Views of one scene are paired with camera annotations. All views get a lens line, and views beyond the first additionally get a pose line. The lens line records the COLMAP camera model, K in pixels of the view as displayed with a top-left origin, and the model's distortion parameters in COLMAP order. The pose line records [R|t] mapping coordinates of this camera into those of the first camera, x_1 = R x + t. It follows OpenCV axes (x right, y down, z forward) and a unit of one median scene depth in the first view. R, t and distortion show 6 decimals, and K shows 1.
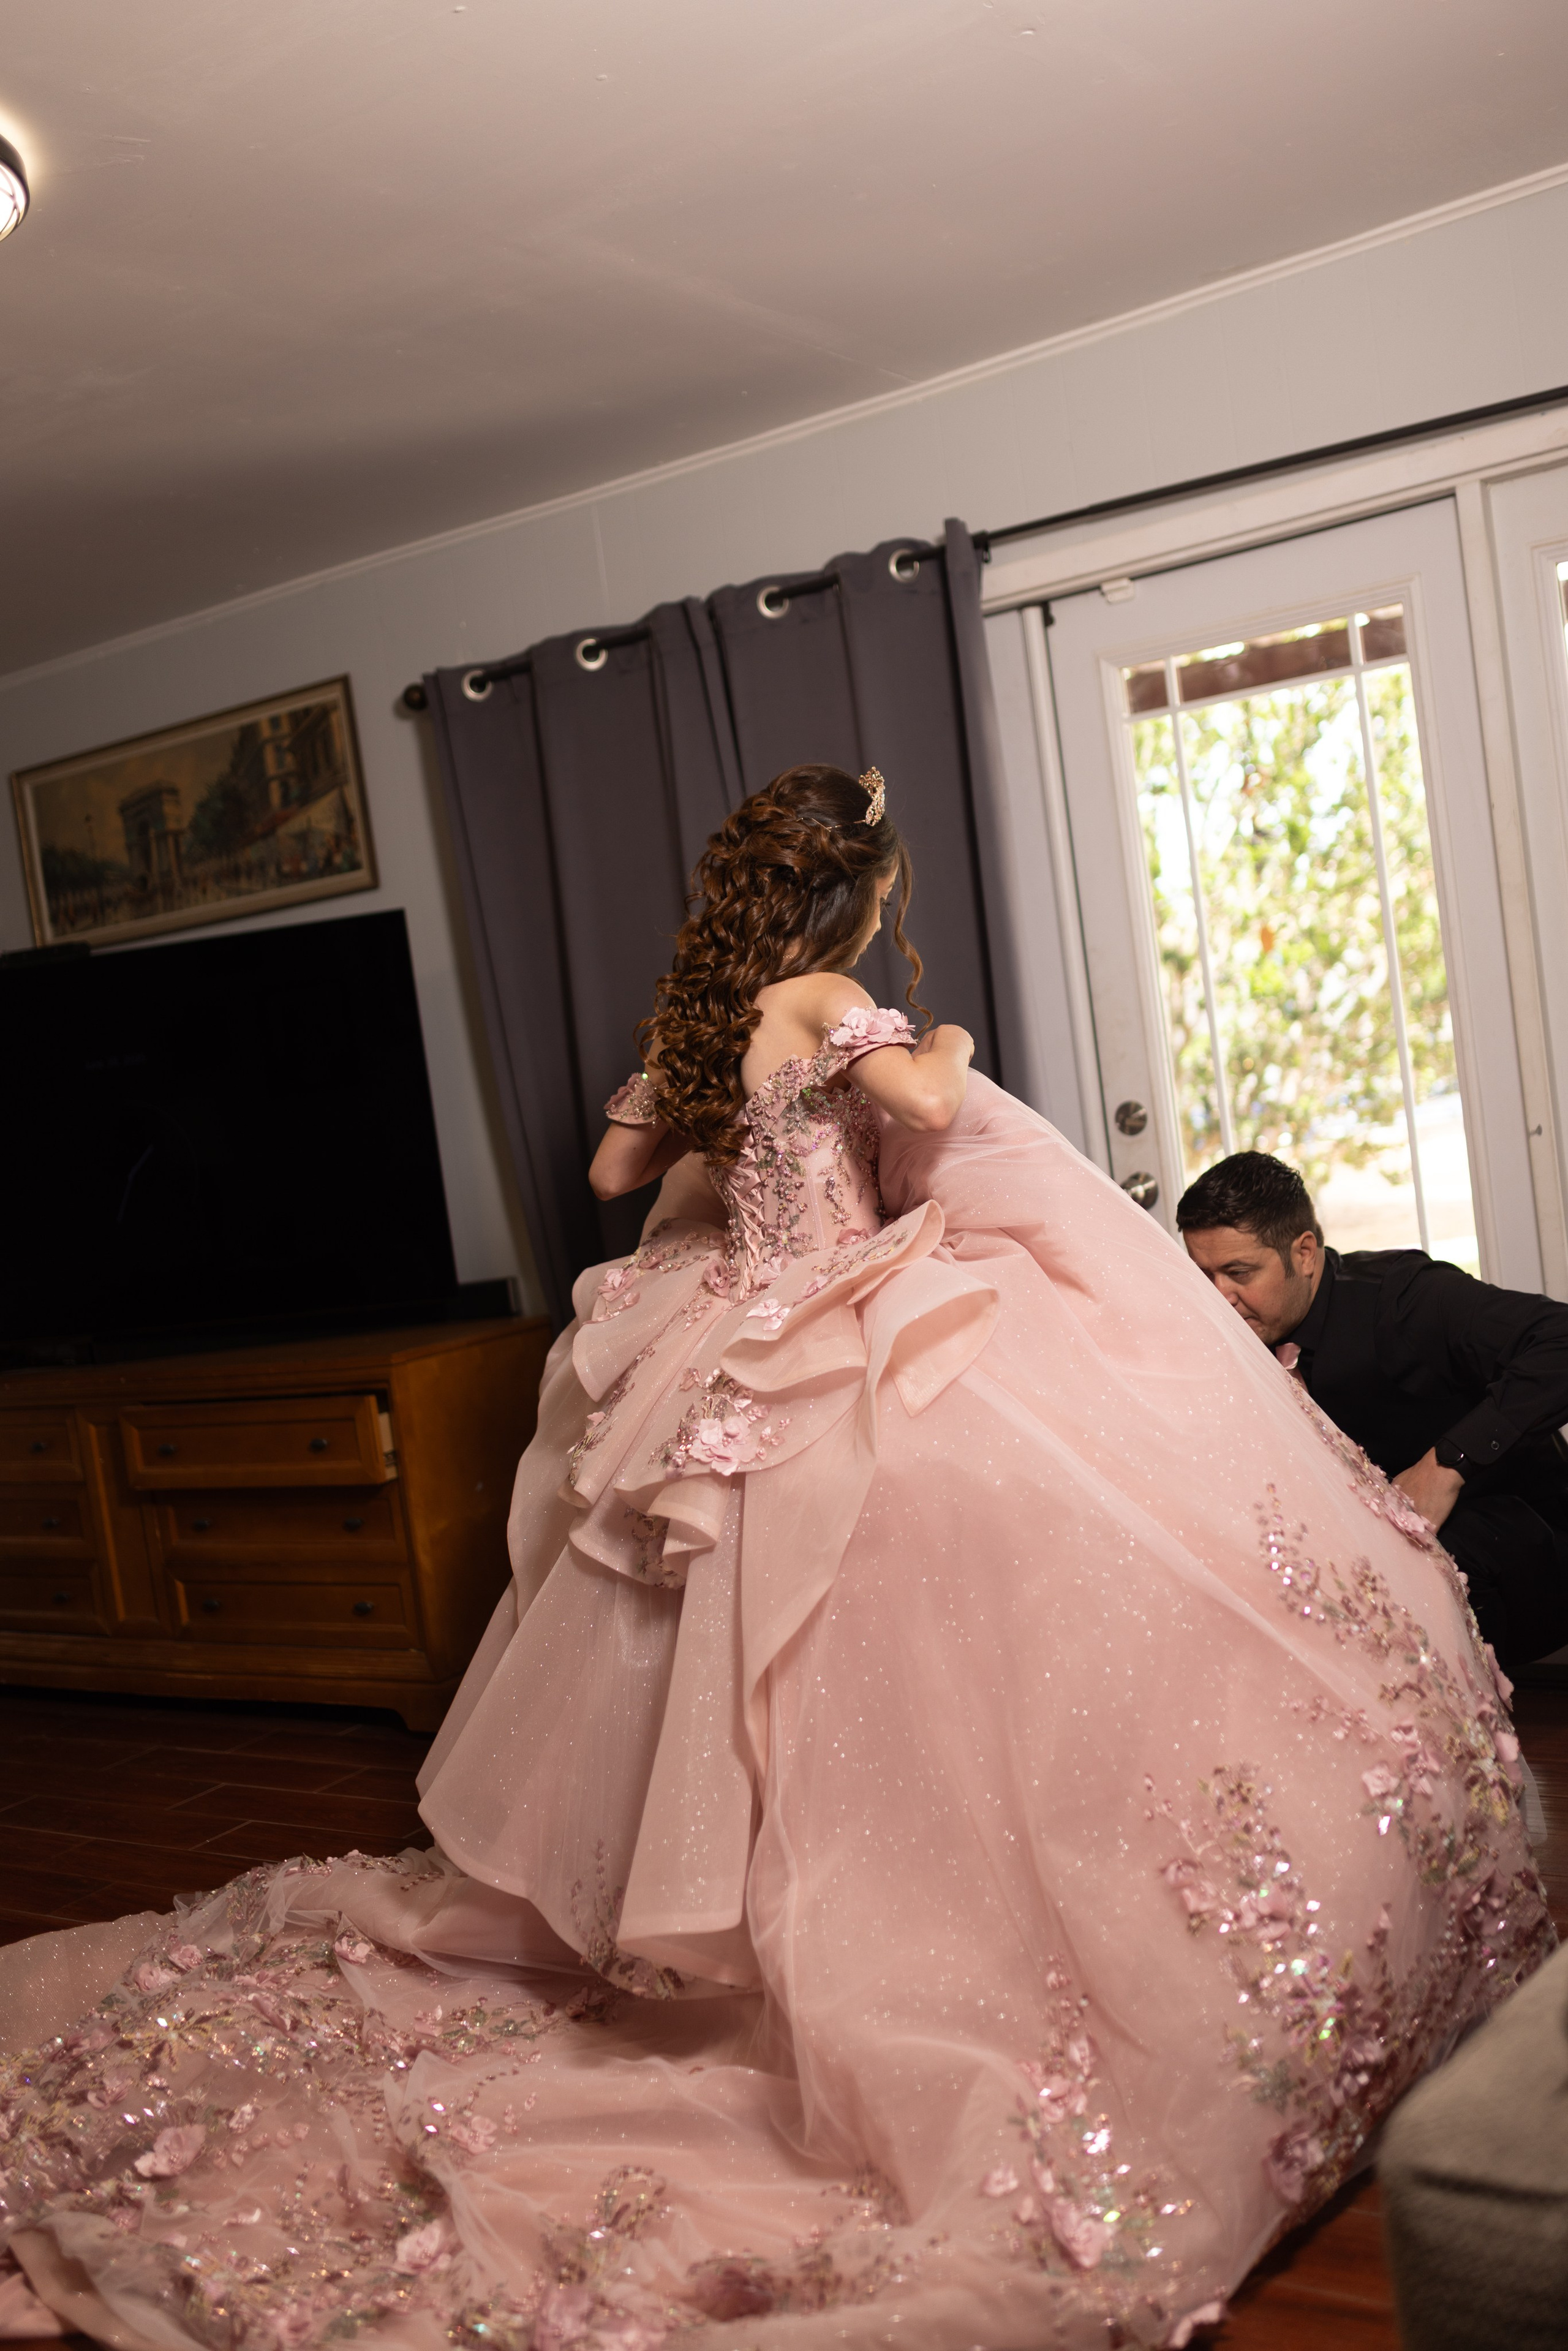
lens RADIAL K [[2227.2, 0, 782.7], [0, 2227.2, 1177.4], [0, 0, 1]] dist [0.001010, 0.009097]
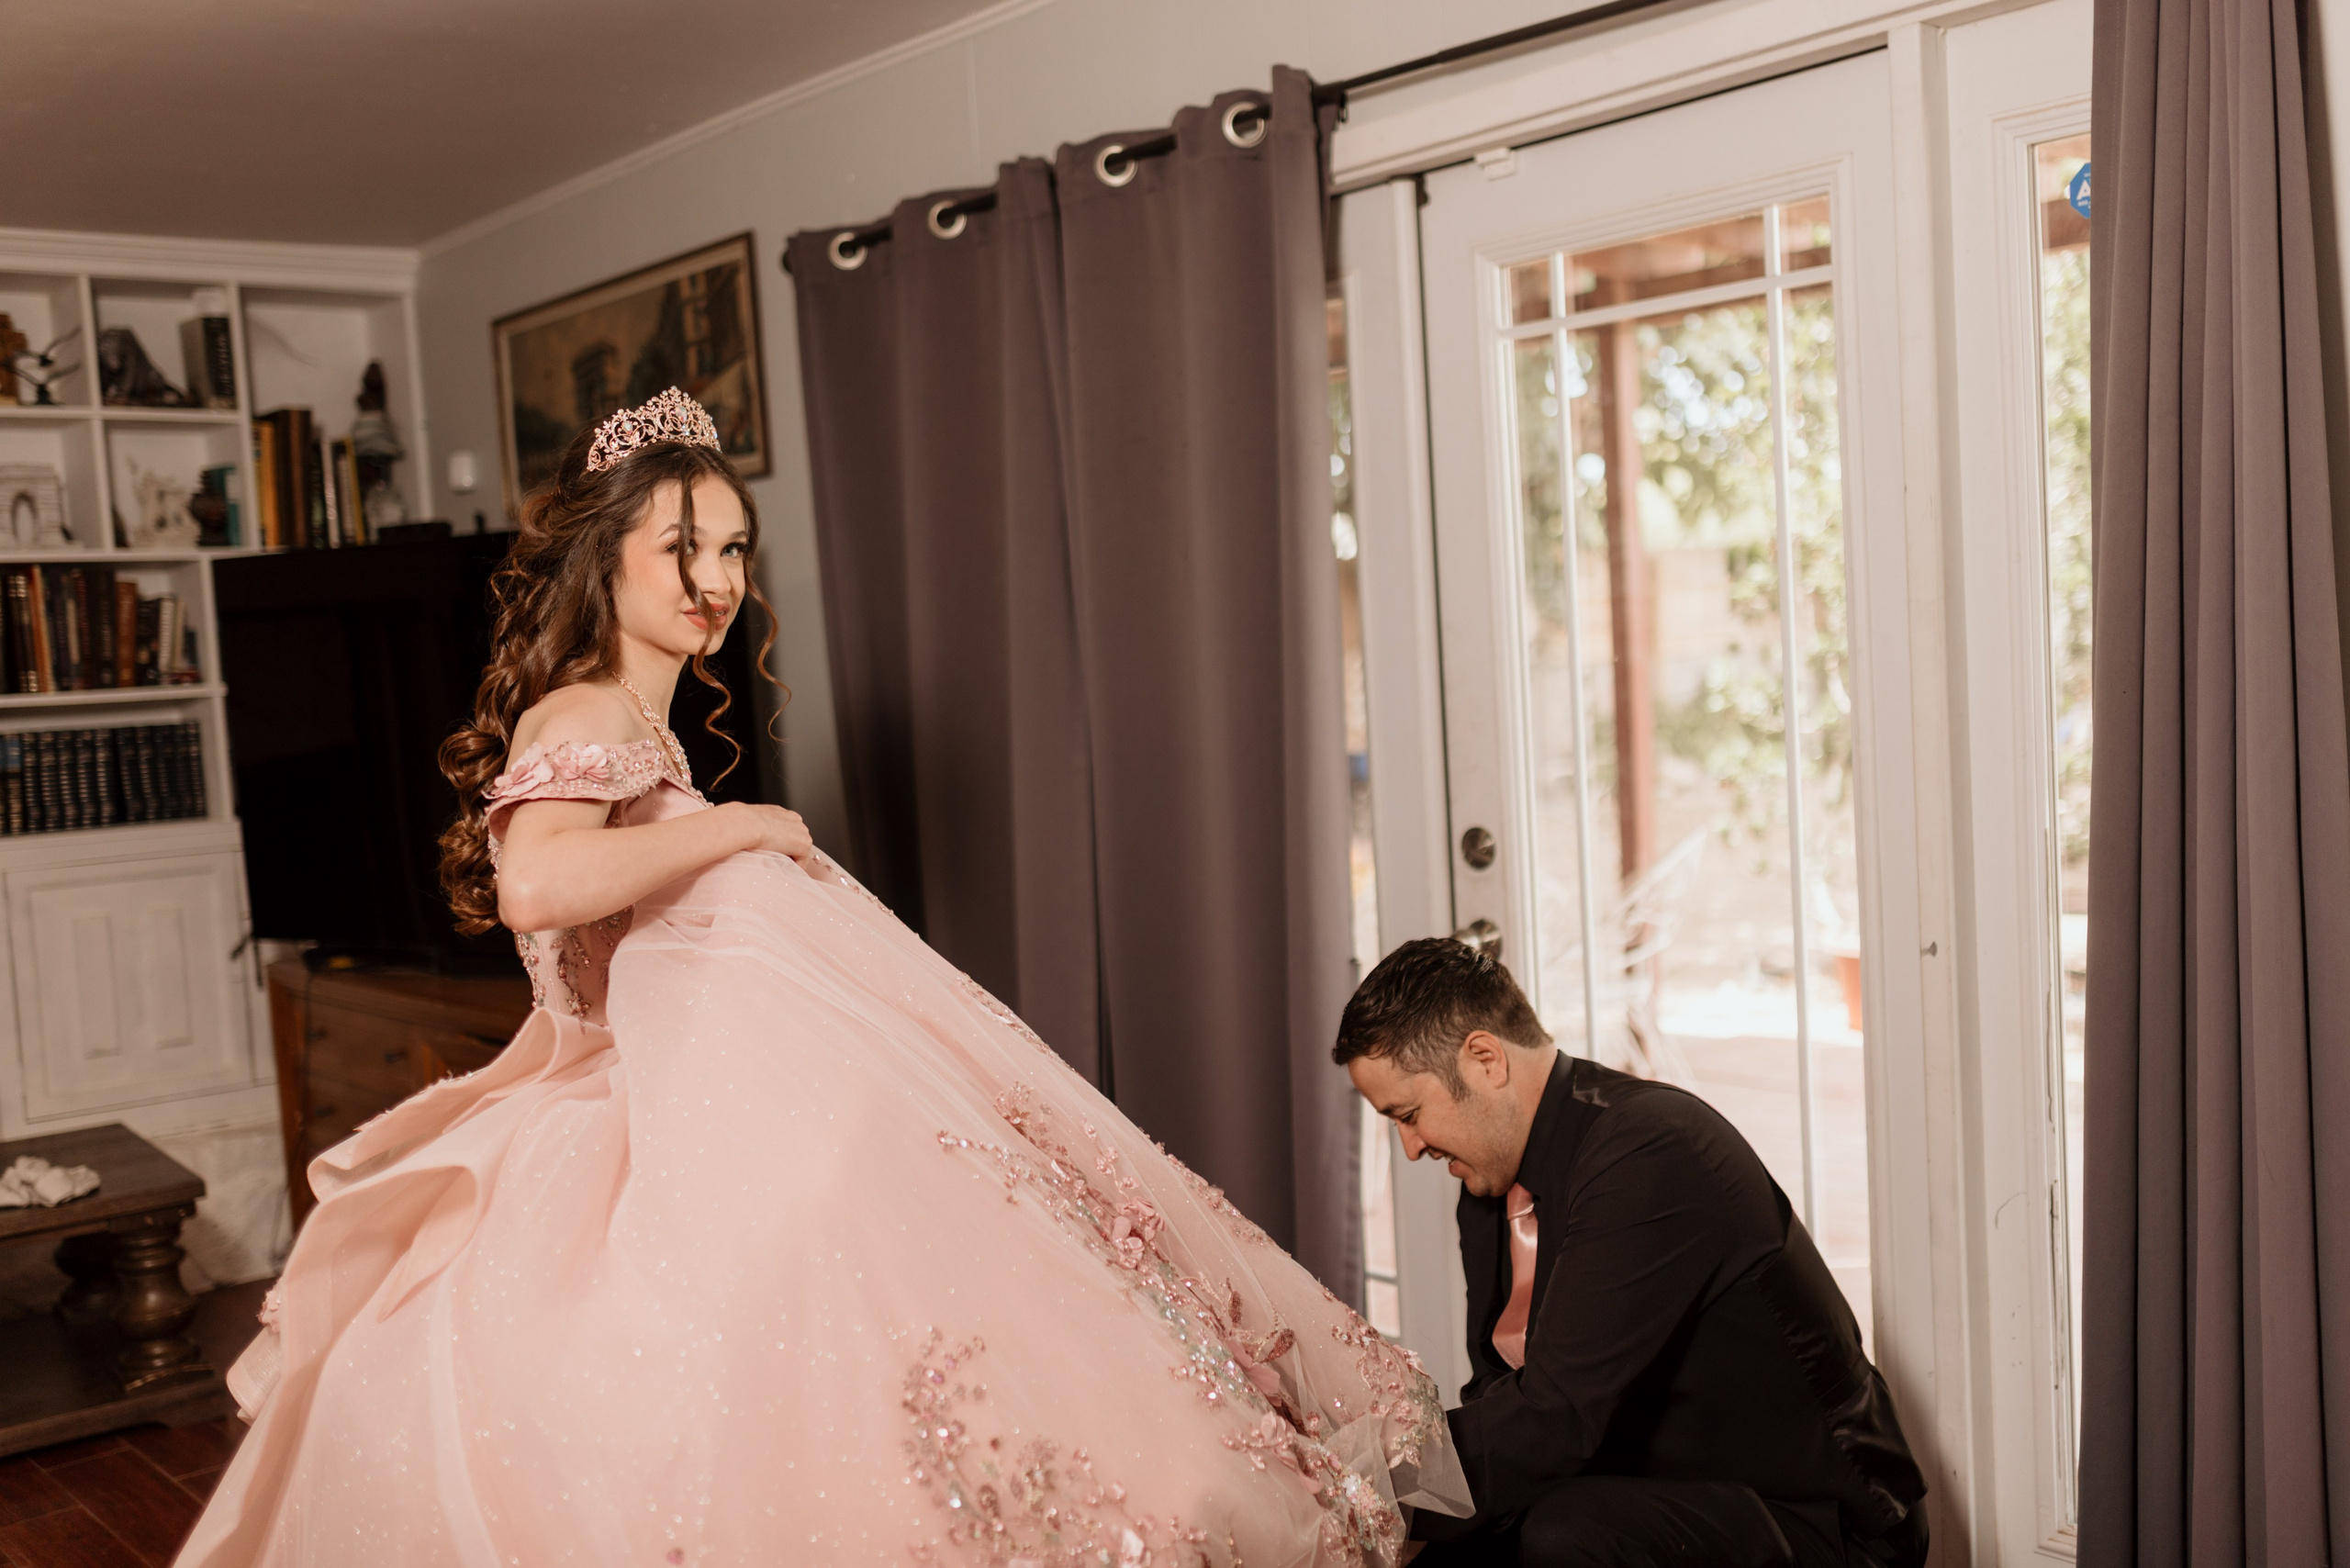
lens RADIAL K [[2226.5, 0, 1177.4], [0, 2226.5, 787.3], [0, 0, 1]] dist [0.001010, 0.009097]
pose [[0.962757, 0.090400, -0.254809, 0.207215], [-0.078929, 0.995367, 0.054911, -0.067552], [0.258592, -0.032754, 0.965431, 0.184951]]
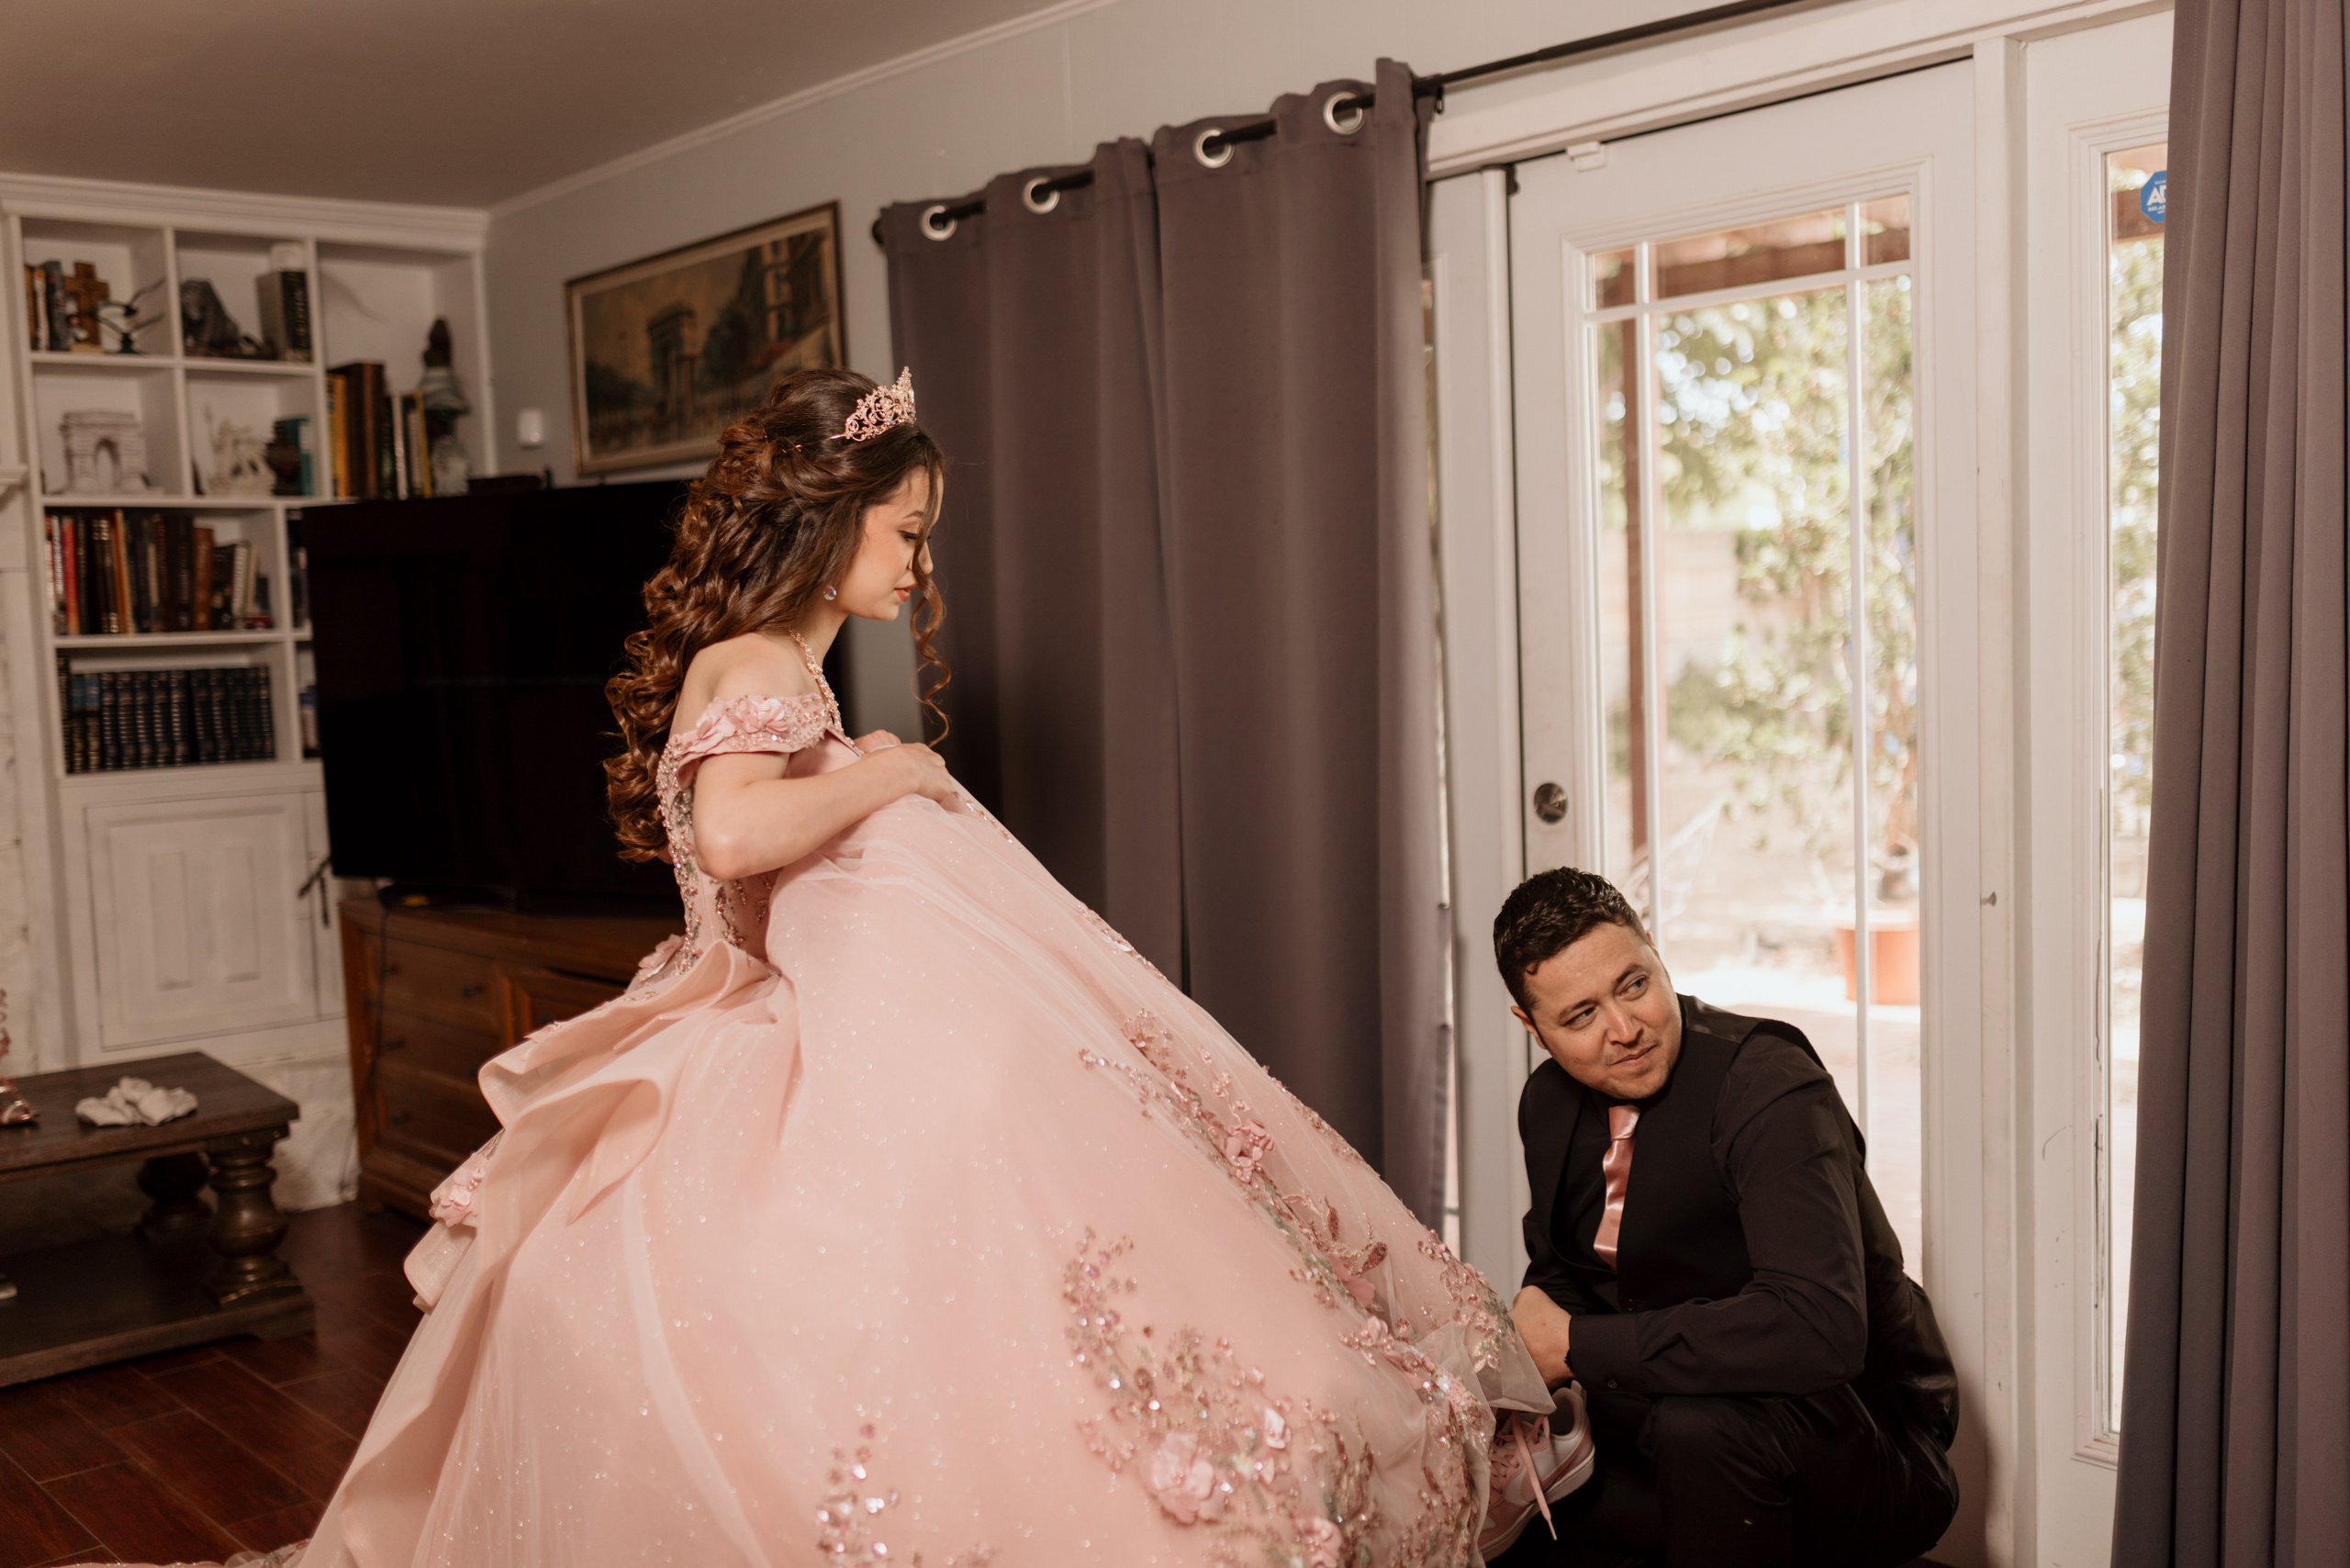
lens RADIAL K [[2226.5, 0, 1177.4], [0, 2226.5, 787.3], [0, 0, 1]] dist [0.001010, 0.009097]
pose [[0.964531, 0.112189, -0.238944, 0.180908], [-0.099516, 0.992944, 0.064495, -0.058979], [0.244493, -0.038428, 0.968889, 0.139514]]
